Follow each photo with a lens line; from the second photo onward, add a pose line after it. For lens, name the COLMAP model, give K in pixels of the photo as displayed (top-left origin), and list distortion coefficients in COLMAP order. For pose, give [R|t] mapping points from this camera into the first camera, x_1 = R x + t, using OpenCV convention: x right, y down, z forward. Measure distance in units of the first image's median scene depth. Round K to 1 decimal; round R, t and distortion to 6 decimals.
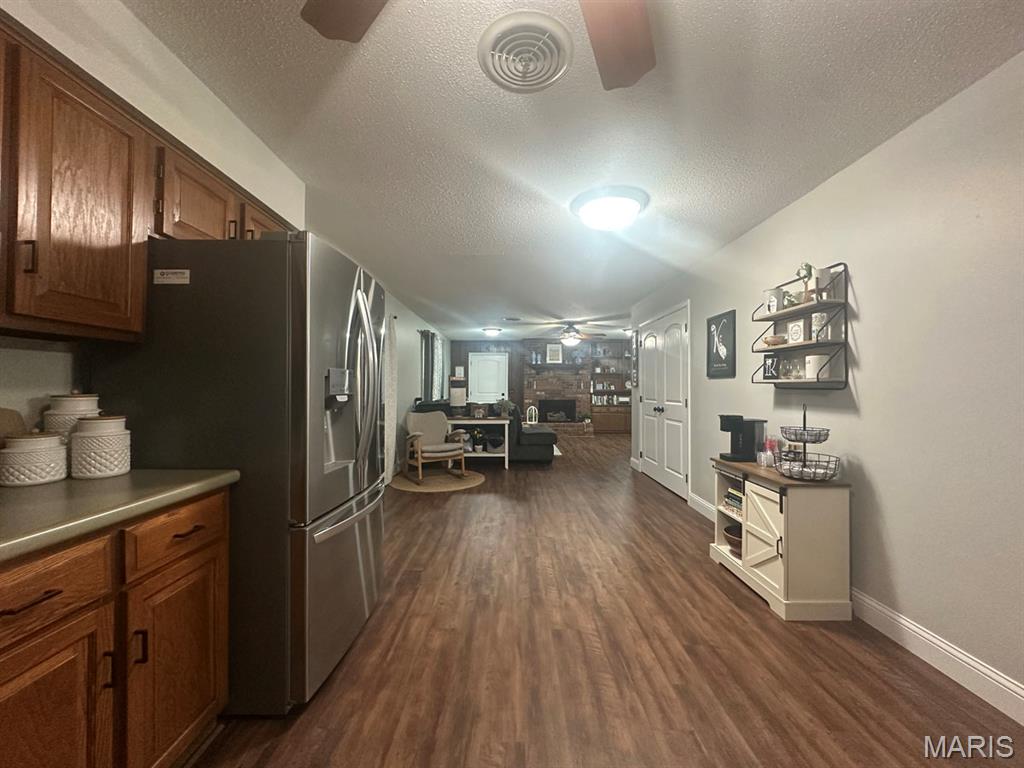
lens RADIAL K [[413.0, 0, 510.4], [0, 413.0, 384.6], [0, 0, 1]] dist [0.001245, 0.000026]
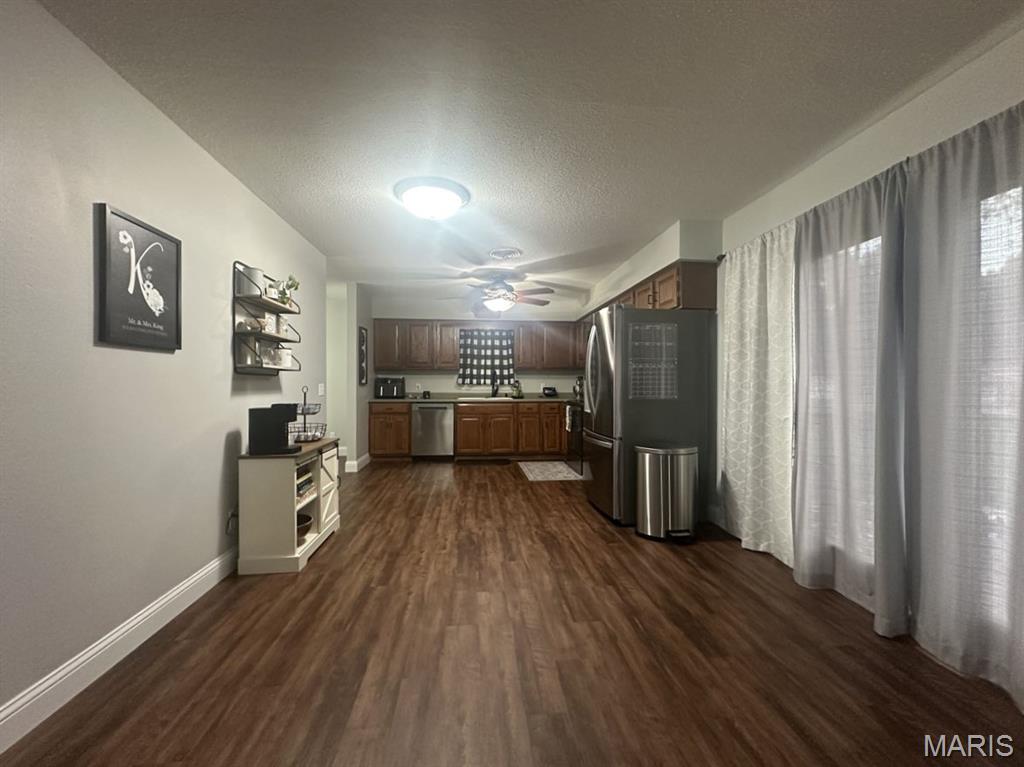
lens RADIAL K [[413.0, 0, 511.4], [0, 413.0, 382.9], [0, 0, 1]] dist [0.001245, 0.000026]
pose [[-0.995089, -0.002836, -0.098940, 0.154077], [-0.002225, 0.999978, -0.006291, 0.038498], [0.098955, -0.006040, -0.995074, 2.161830]]
